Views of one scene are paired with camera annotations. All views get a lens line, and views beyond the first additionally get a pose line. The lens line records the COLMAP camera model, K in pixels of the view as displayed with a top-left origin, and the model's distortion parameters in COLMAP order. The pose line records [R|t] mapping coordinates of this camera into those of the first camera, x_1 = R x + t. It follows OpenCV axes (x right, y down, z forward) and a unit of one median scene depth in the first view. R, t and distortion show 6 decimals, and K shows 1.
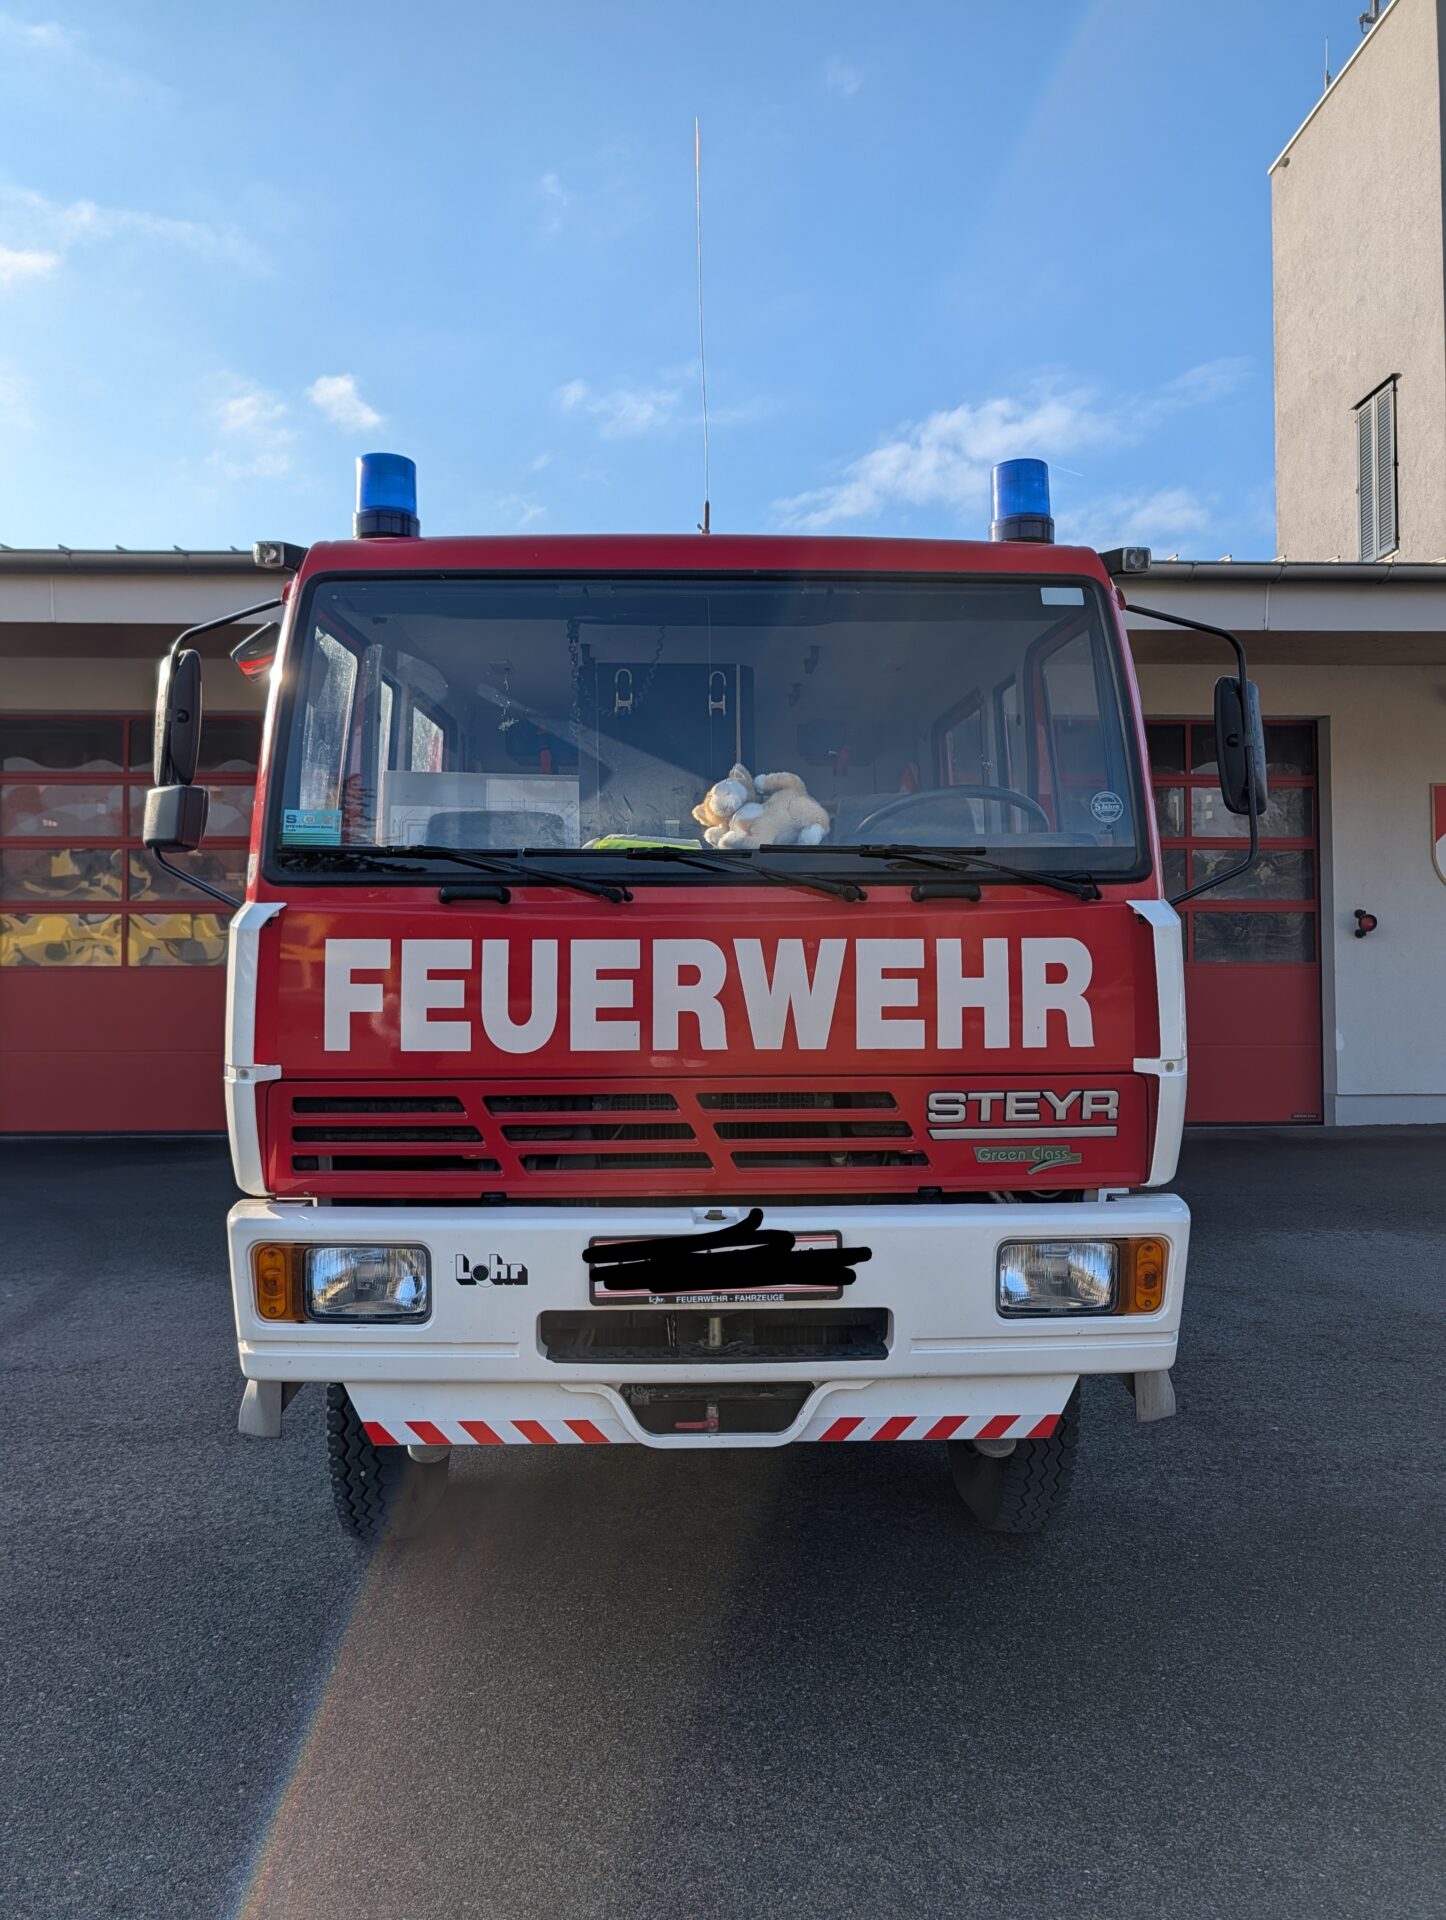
lens RADIAL K [[1325.7, 0, 723.0], [0, 1325.7, 952.1], [0, 0, 1]] dist [0.043353, -0.022342]
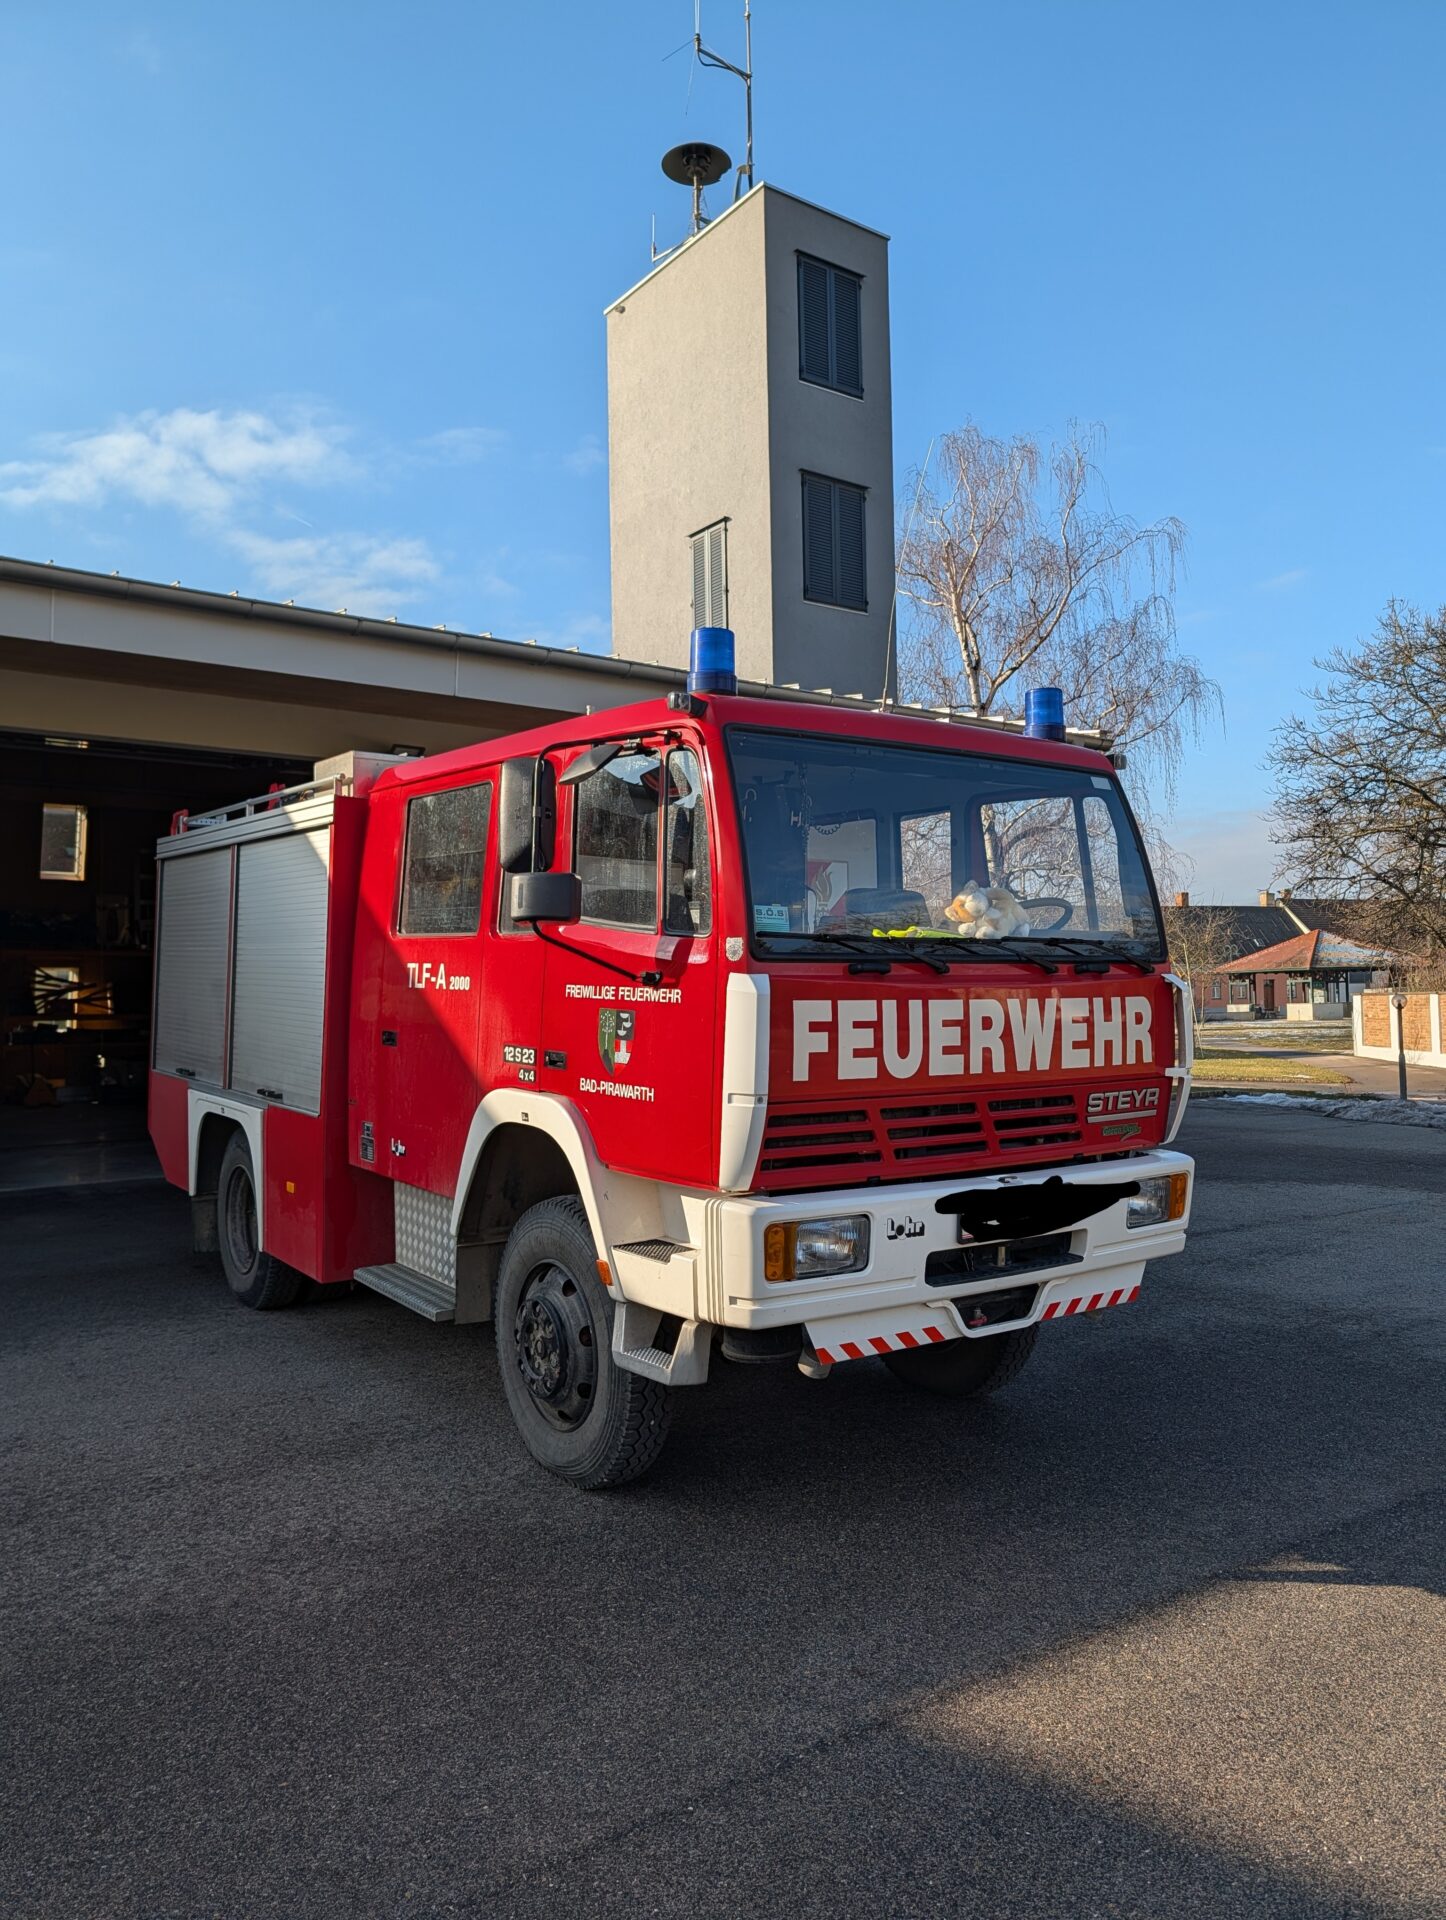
lens RADIAL K [[1325.7, 0, 722.8], [0, 1325.7, 963.1], [0, 0, 1]] dist [0.043353, -0.022342]
pose [[0.838272, 0.010774, 0.545145, -1.085915], [-0.003555, 0.999892, -0.014295, -0.027566], [-0.545240, 0.010045, 0.838220, -0.106718]]
